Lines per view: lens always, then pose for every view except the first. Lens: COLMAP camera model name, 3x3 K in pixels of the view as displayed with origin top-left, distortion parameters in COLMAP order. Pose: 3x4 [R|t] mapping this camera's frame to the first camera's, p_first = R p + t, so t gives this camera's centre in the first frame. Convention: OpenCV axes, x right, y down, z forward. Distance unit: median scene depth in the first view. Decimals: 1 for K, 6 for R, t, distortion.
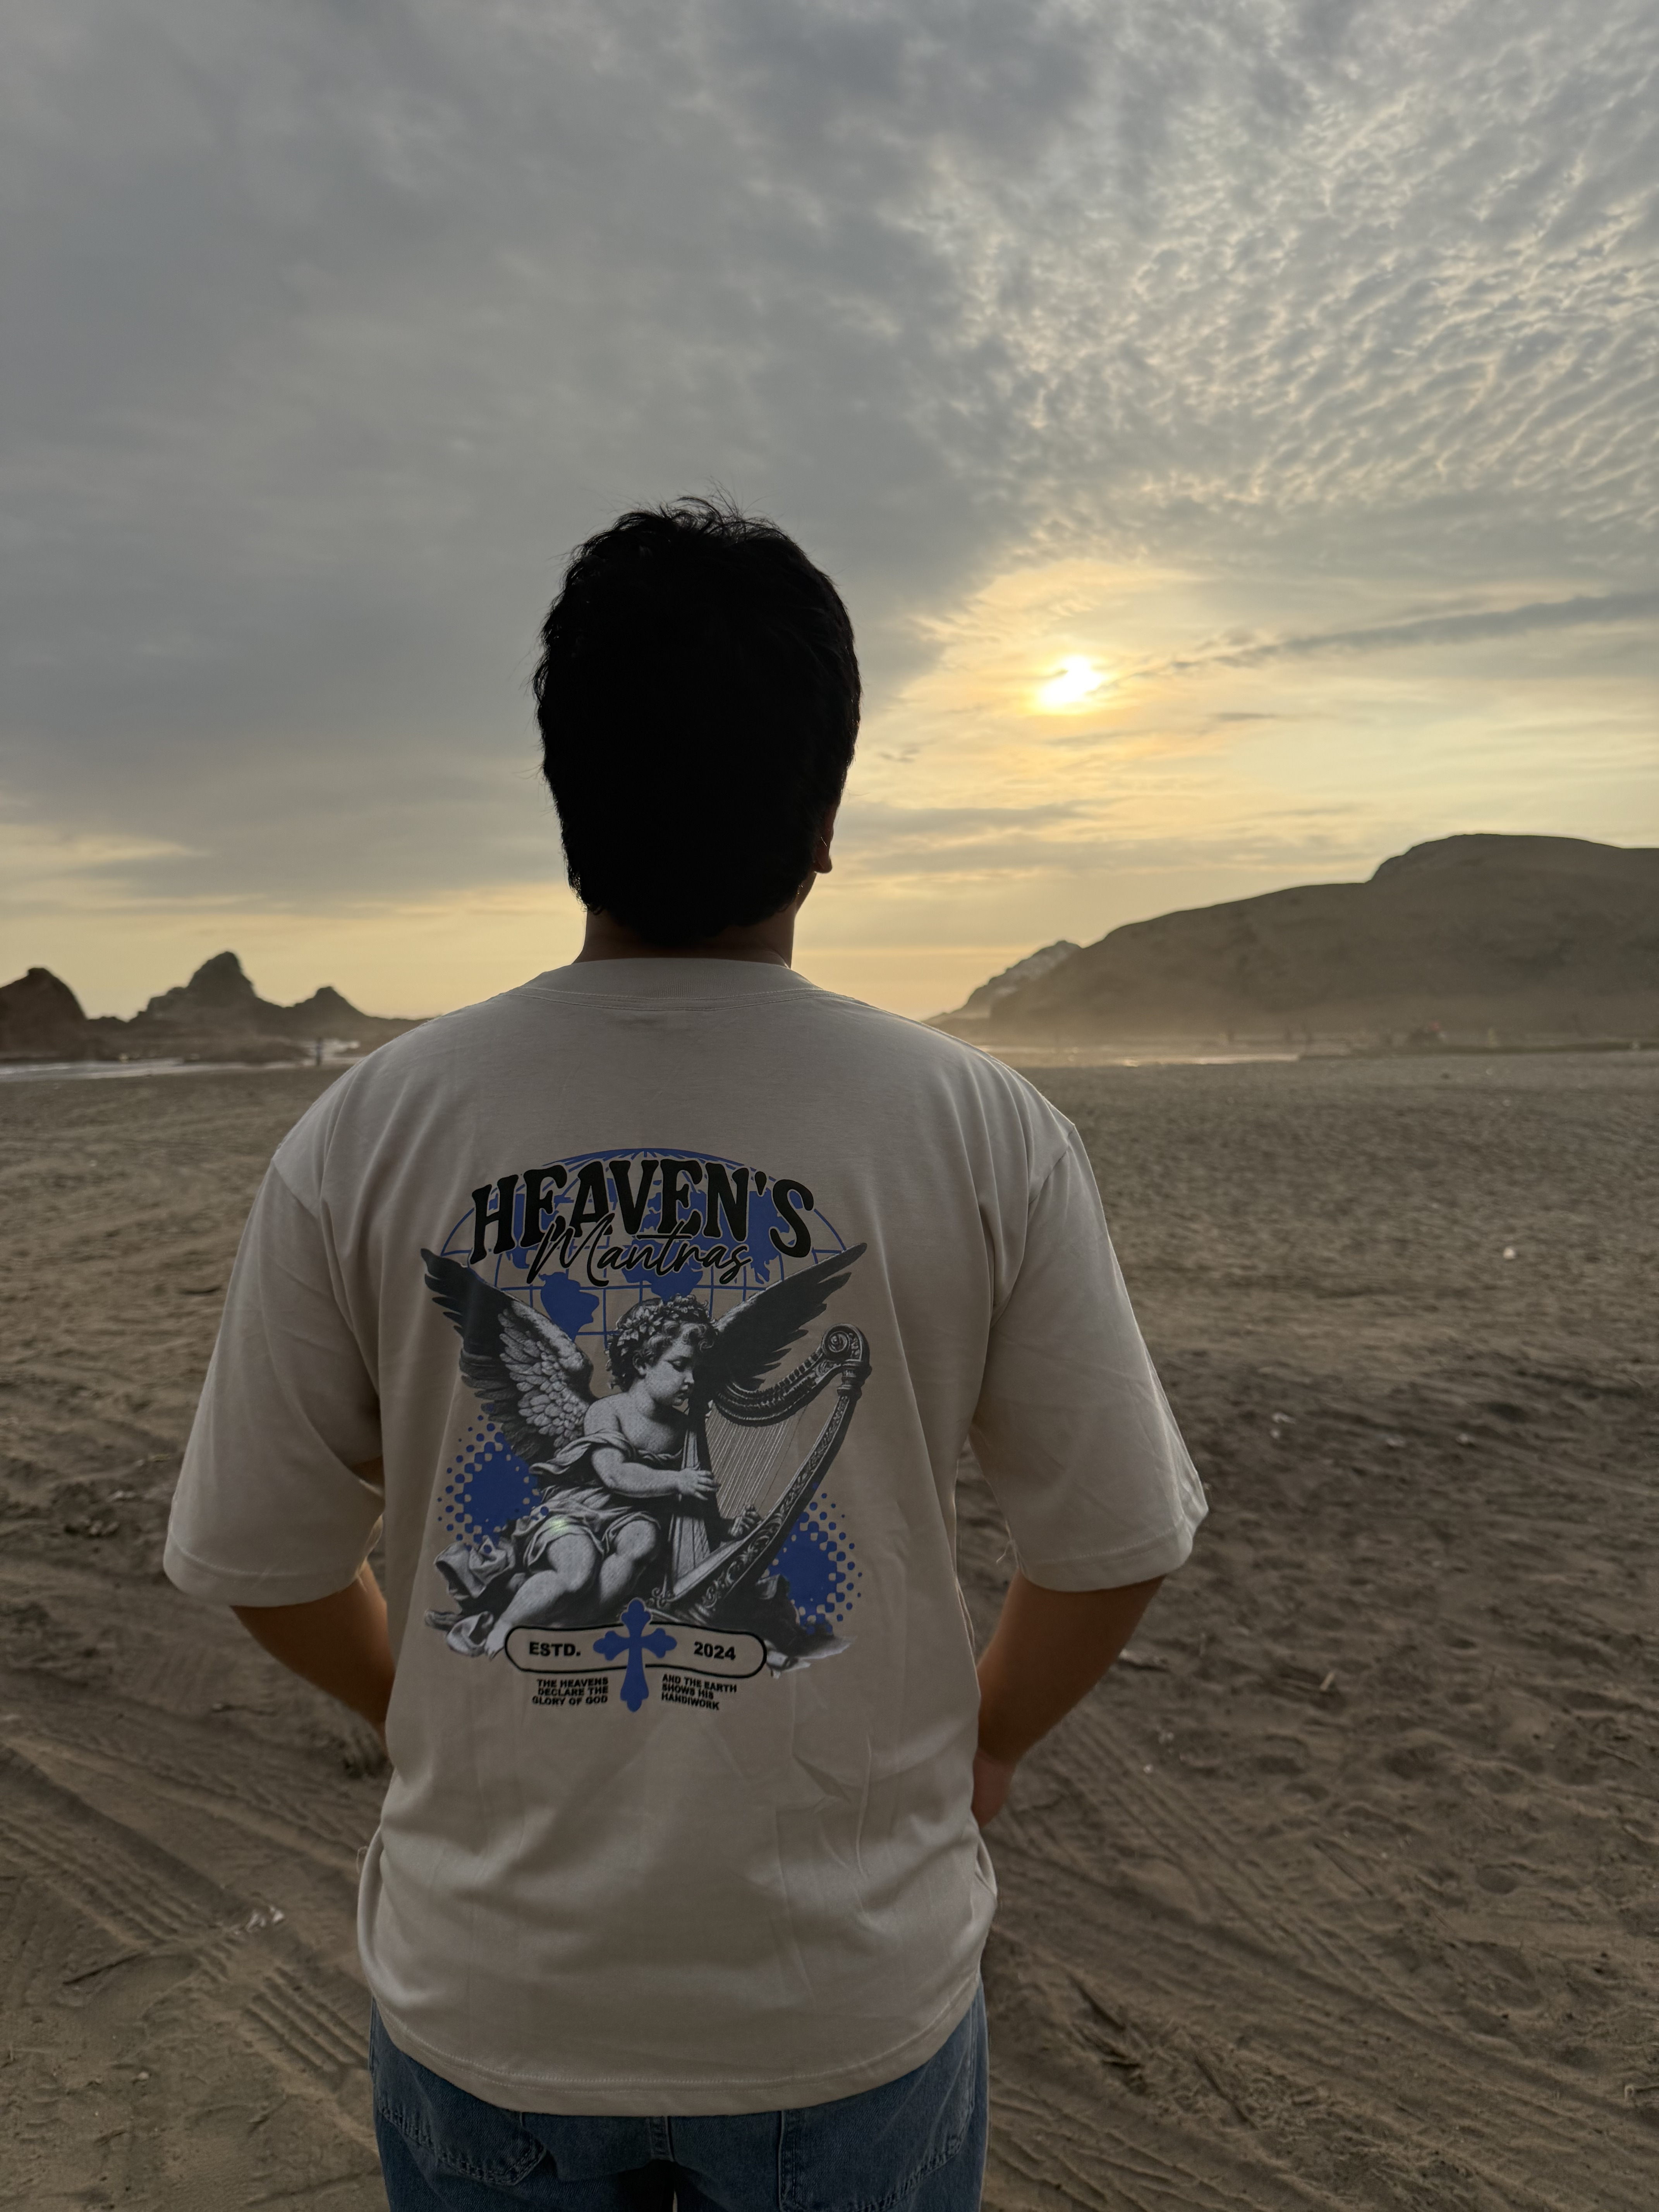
lens RADIAL K [[1611.5, 0, 829.5], [0, 1611.5, 1106.0], [0, 0, 1]] dist [-0.004525, -0.001782]
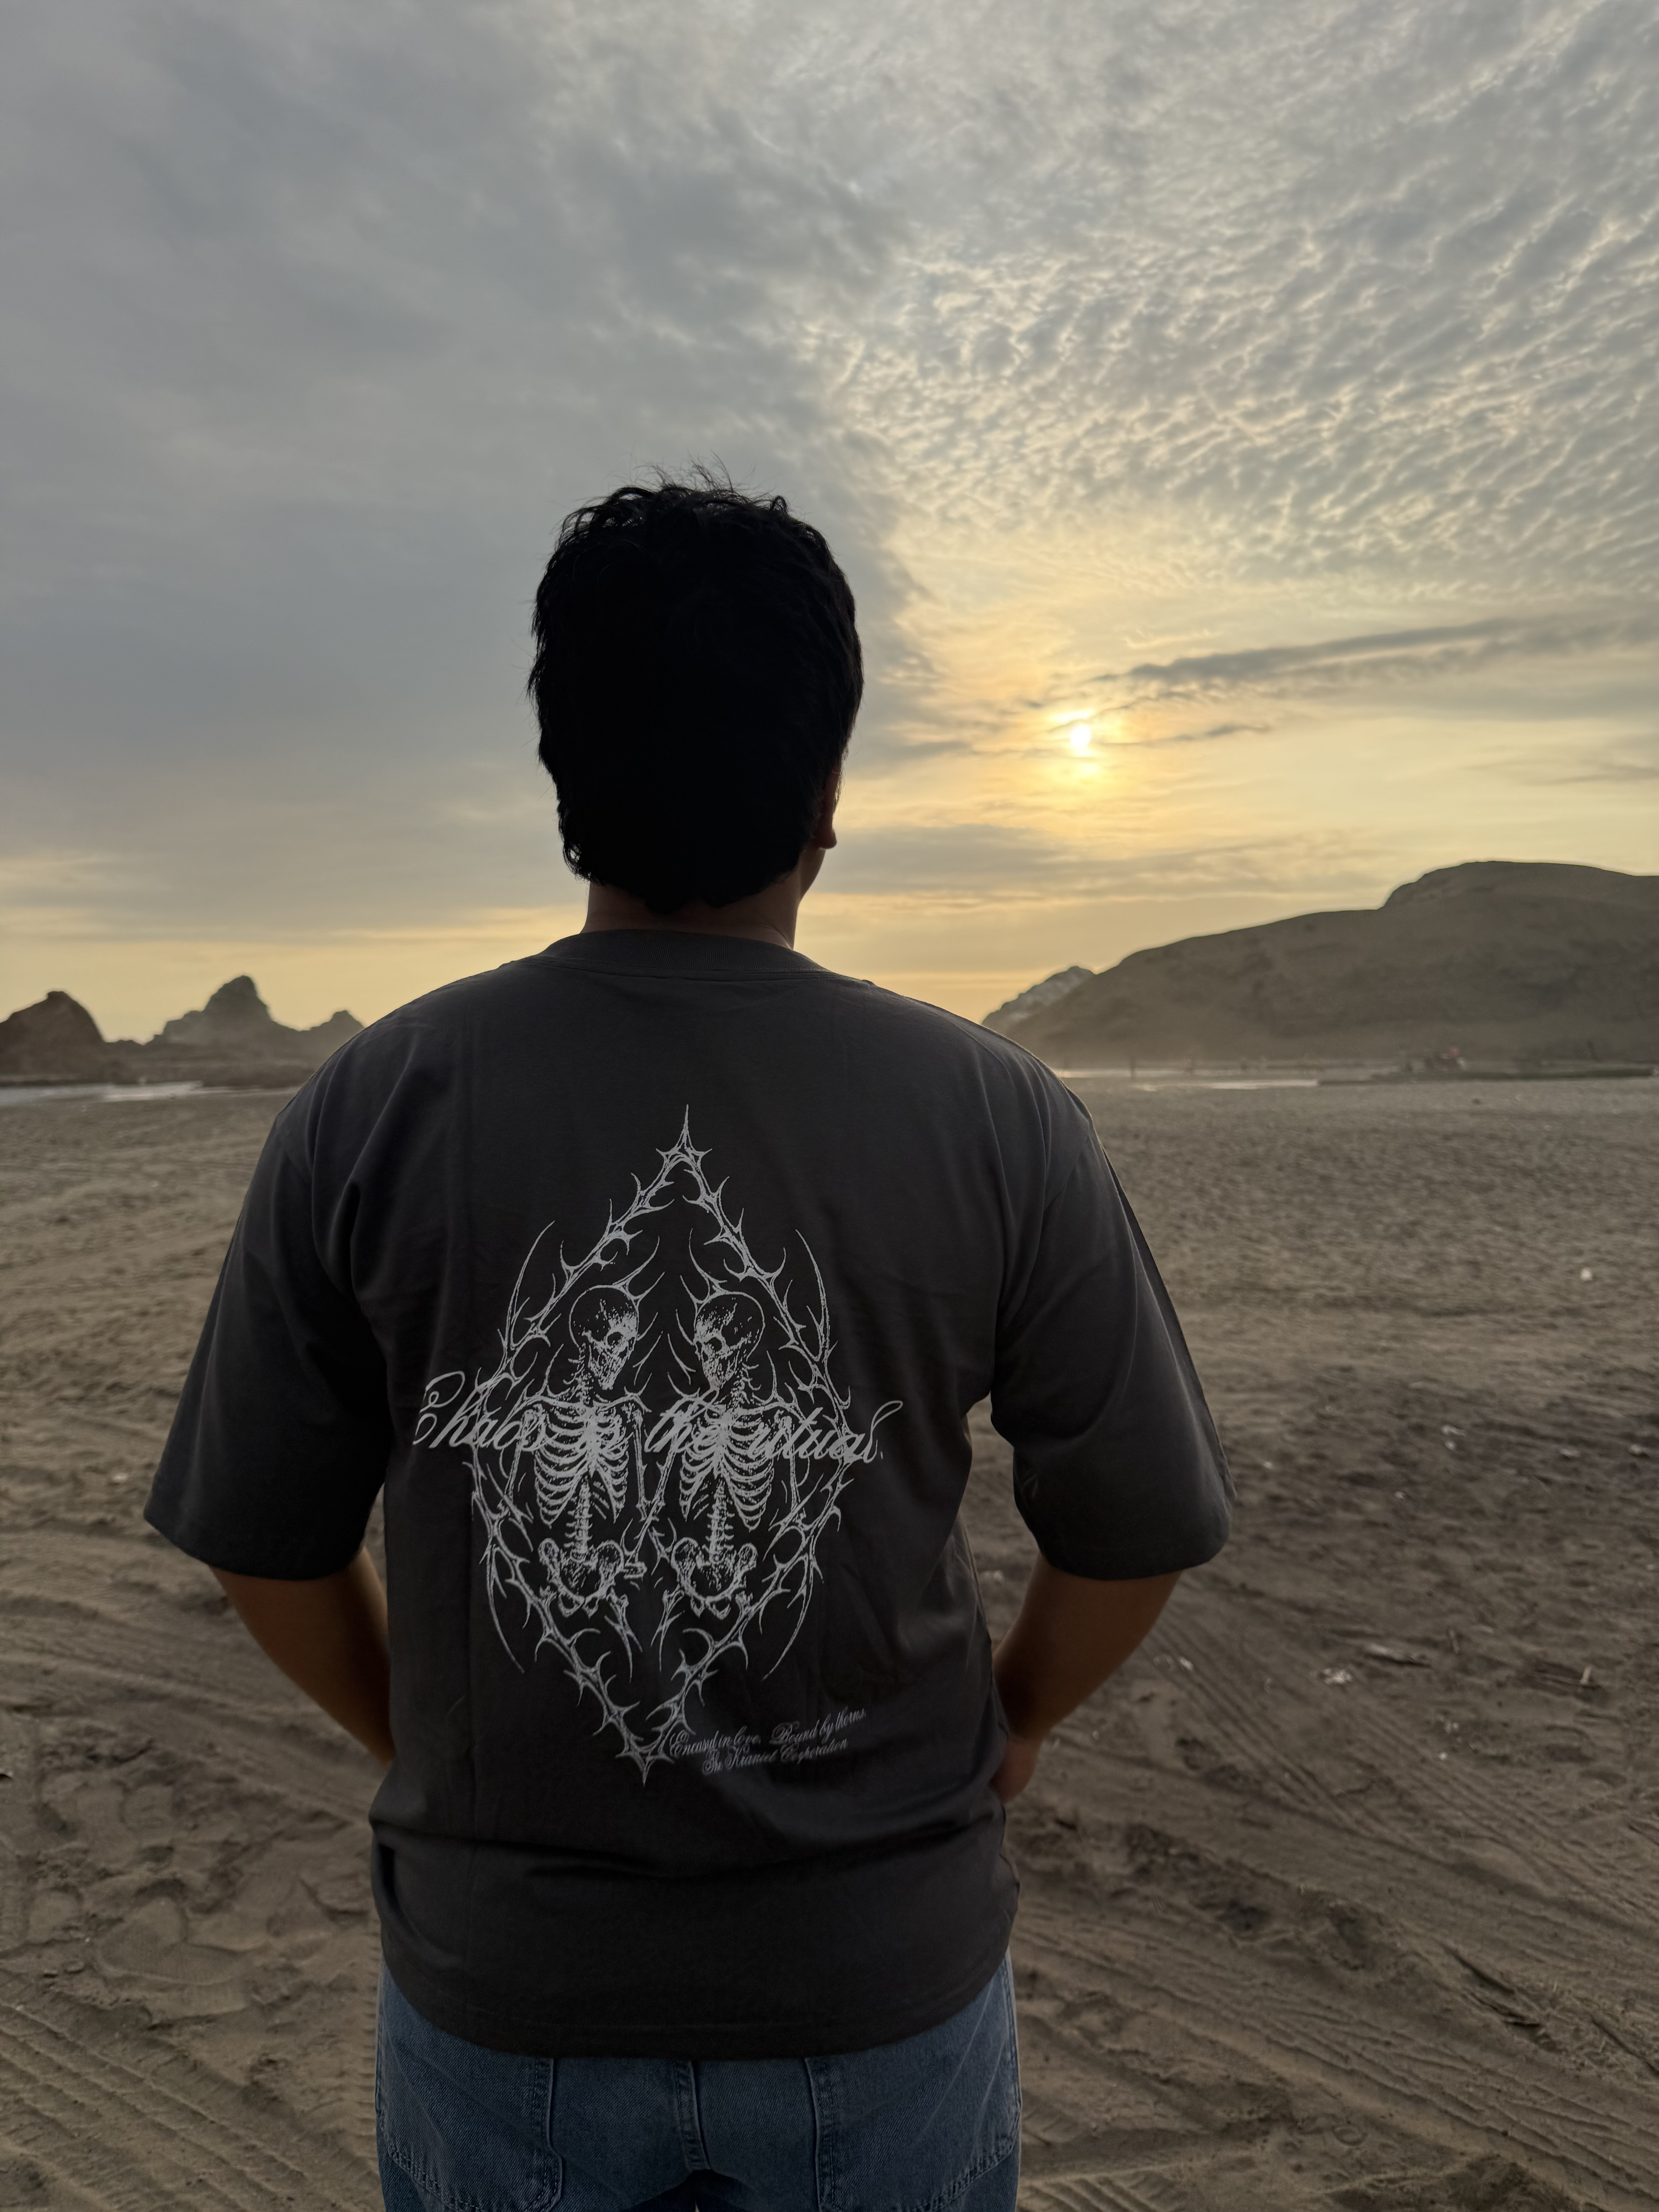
lens RADIAL K [[1609.5, 0, 832.6], [0, 1609.5, 1098.0], [0, 0, 1]] dist [-0.003843, -0.002949]
pose [[0.999994, 0.002522, -0.002517, -0.115549], [-0.002574, 0.999786, -0.020546, 0.005968], [0.002465, 0.020552, 0.999786, -0.026592]]
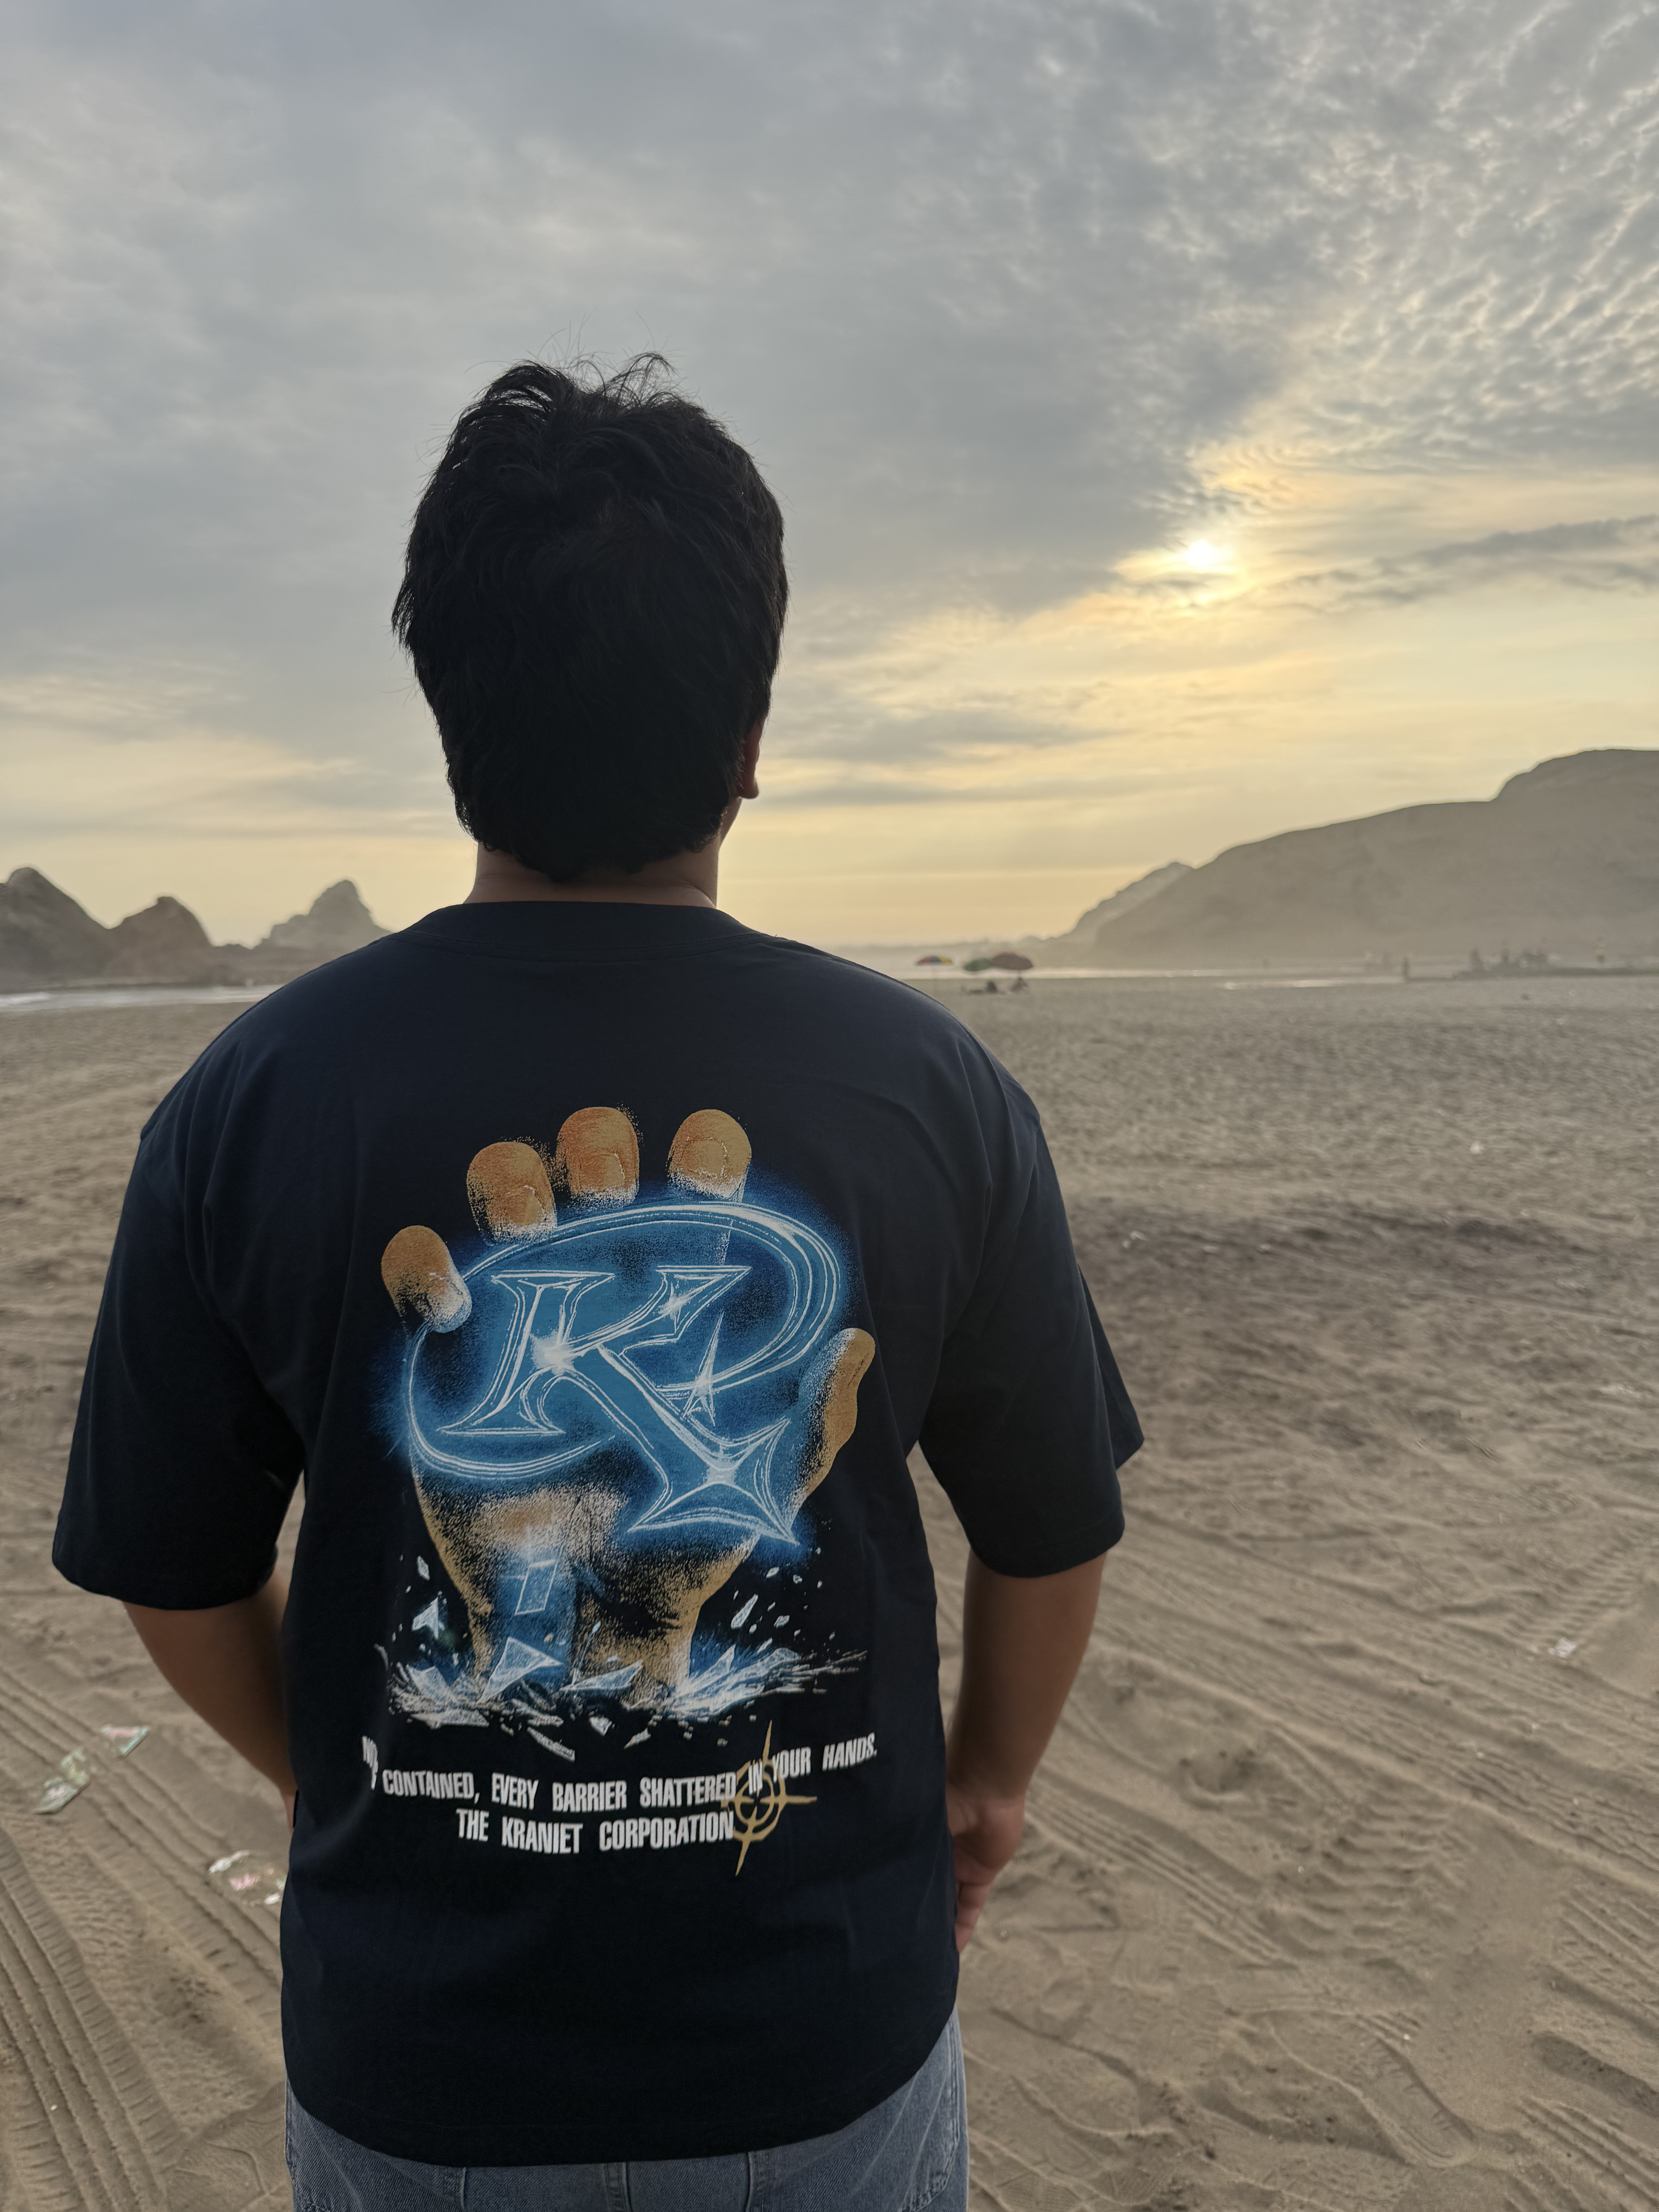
lens RADIAL K [[1625.0, 0, 831.9], [0, 1625.0, 1140.8], [0, 0, 1]] dist [-0.004858, 0.002659]
pose [[0.997636, 0.004882, -0.068553, 0.124863], [-0.000316, 0.997788, 0.066471, 0.026493], [0.068725, -0.066292, 0.995431, -0.381273]]
